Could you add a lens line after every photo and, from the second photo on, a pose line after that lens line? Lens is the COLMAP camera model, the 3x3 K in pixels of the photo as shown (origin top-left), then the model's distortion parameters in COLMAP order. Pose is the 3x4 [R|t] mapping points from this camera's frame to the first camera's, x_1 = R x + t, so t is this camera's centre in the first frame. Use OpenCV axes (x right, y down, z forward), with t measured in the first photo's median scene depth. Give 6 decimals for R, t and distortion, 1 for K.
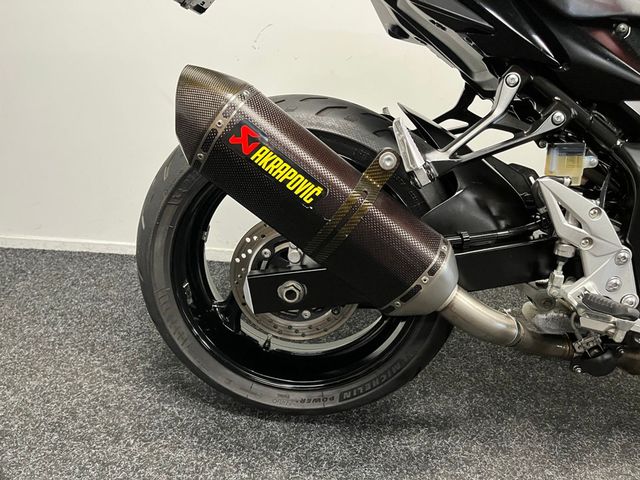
lens RADIAL K [[483.1, 0, 324.7], [0, 483.1, 233.4], [0, 0, 1]] dist [0.082064, -0.111196]
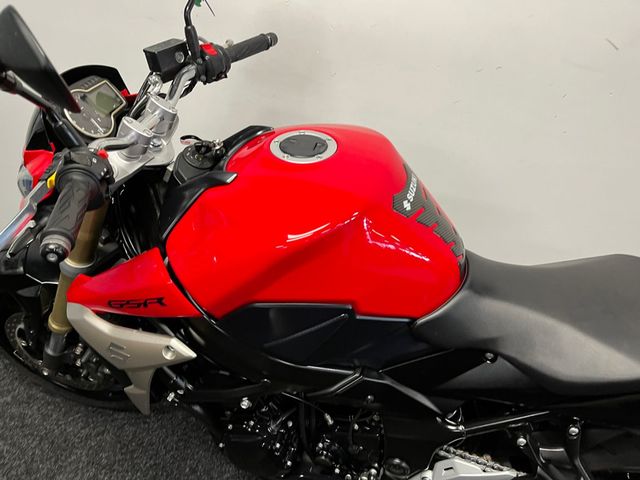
lens RADIAL K [[483.1, 0, 323.9], [0, 483.1, 248.5], [0, 0, 1]] dist [0.082064, -0.111196]
pose [[0.974750, 0.167414, -0.147769, 0.745629], [-0.127873, 0.960991, 0.245244, -0.693218], [0.183062, -0.220156, 0.958134, -0.034839]]
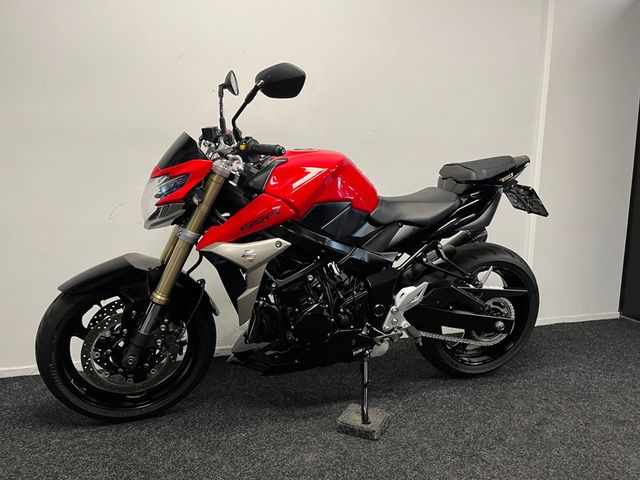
lens RADIAL K [[483.1, 0, 324.7], [0, 483.1, 238.1], [0, 0, 1]] dist [0.082064, -0.111196]
pose [[0.932448, -0.078665, 0.352635, -0.101787], [0.147195, 0.974051, -0.171928, 0.057864], [-0.329960, 0.212220, 0.919831, -0.954345]]
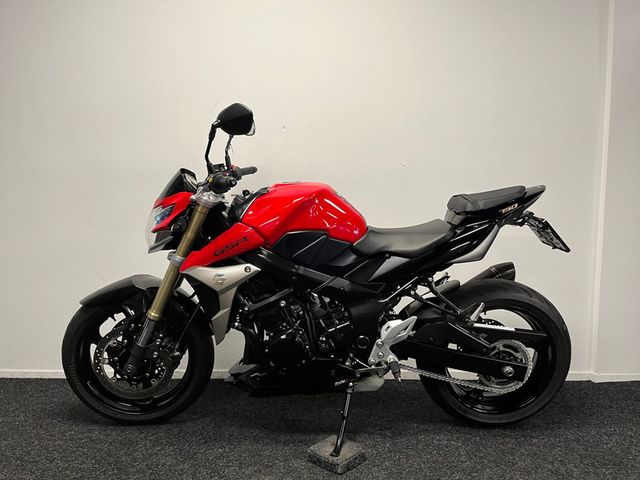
lens RADIAL K [[483.1, 0, 323.8], [0, 483.1, 243.5], [0, 0, 1]] dist [0.082064, -0.111196]
pose [[0.996412, -0.037776, 0.075732, 0.520435], [0.057058, 0.960747, -0.271494, 0.184237], [-0.062503, 0.274842, 0.959456, -1.127074]]
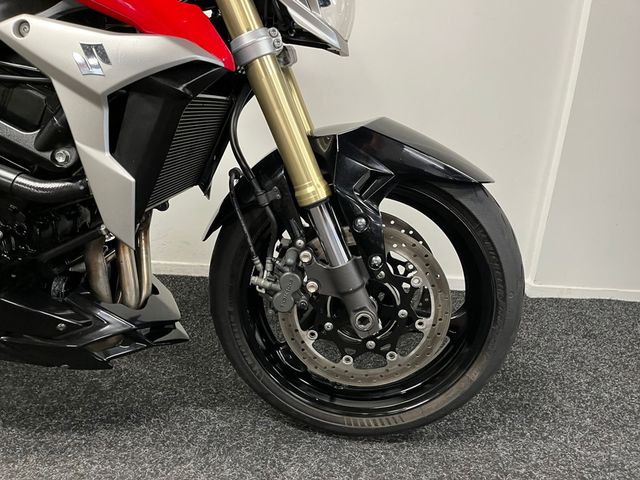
lens RADIAL K [[483.1, 0, 316.6], [0, 483.1, 239.2], [0, 0, 1]] dist [0.082064, -0.111196]
pose [[0.999746, -0.007452, 0.021269, 1.446692], [0.007805, 0.999832, -0.016584, 0.085081], [-0.021141, 0.016746, 0.999636, -0.066889]]
